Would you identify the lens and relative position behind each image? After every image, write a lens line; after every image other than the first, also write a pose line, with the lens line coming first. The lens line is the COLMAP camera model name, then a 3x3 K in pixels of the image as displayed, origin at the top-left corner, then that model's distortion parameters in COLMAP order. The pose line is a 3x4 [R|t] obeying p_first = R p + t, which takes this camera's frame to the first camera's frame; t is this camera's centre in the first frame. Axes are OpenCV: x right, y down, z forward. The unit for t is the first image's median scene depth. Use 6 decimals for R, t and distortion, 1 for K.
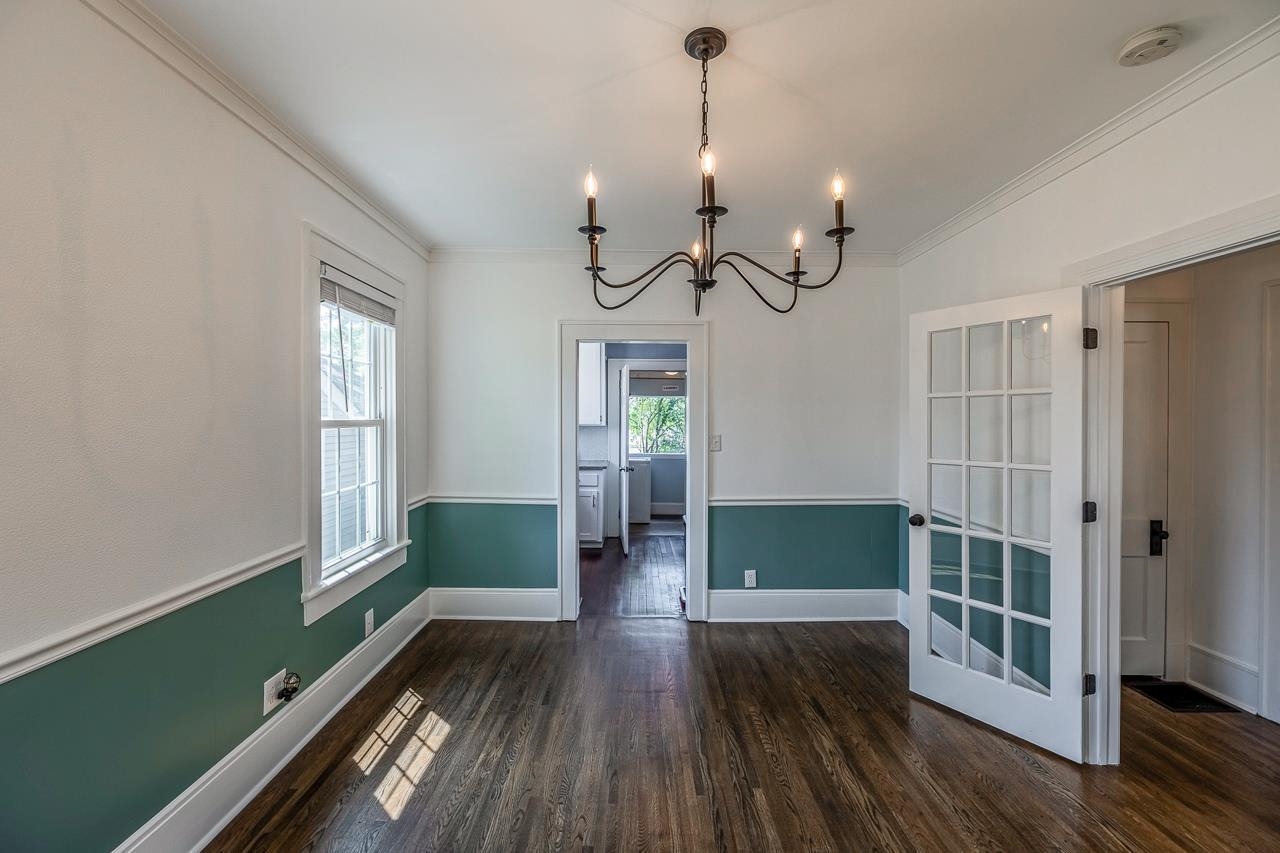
lens RADIAL K [[559.6, 0, 635.1], [0, 559.6, 420.7], [0, 0, 1]] dist [0.002539, -0.000061]
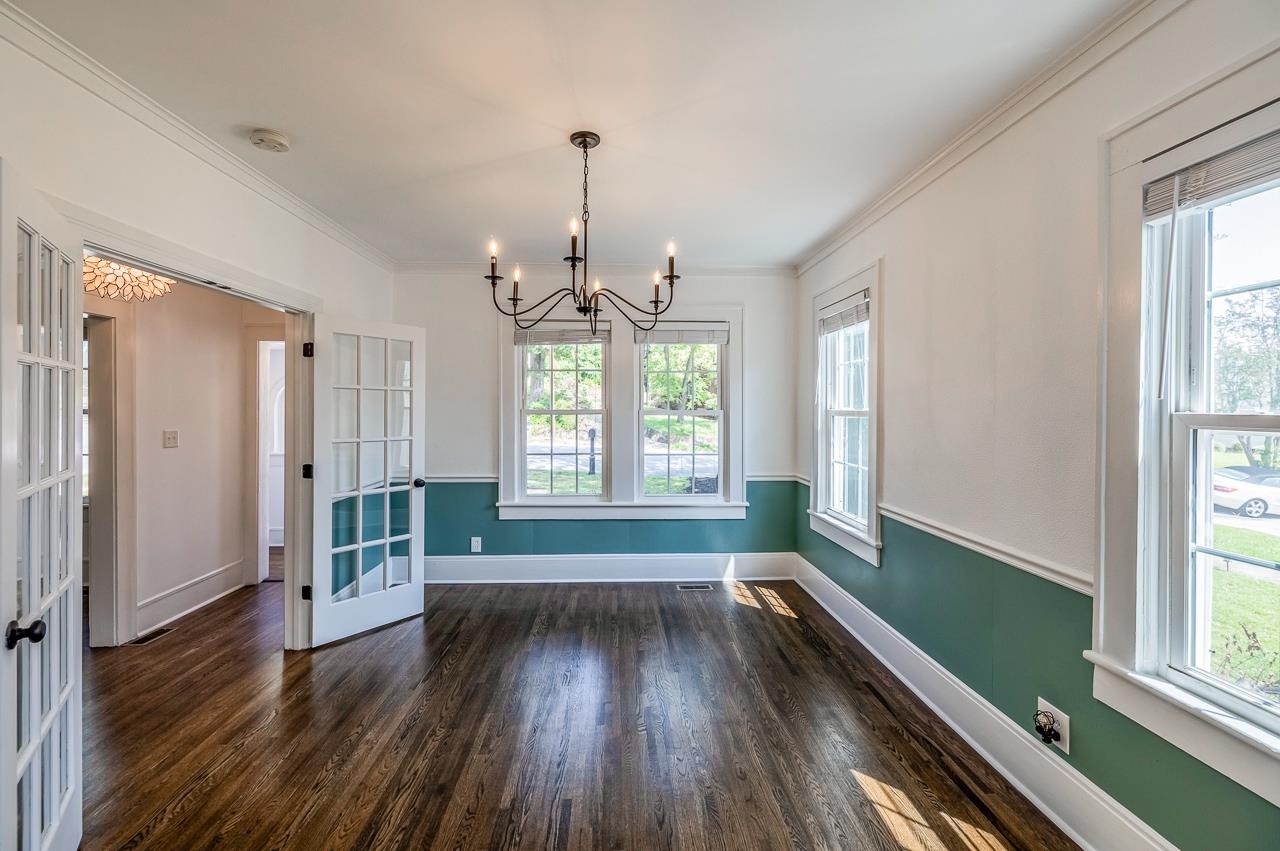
lens RADIAL K [[559.6, 0, 635.1], [0, 559.6, 419.7], [0, 0, 1]] dist [0.002539, -0.000061]
pose [[-0.999059, -0.005779, -0.042997, 0.047414], [-0.006750, 0.999725, 0.022469, -0.003576], [0.042855, 0.022738, -0.998823, 1.980131]]
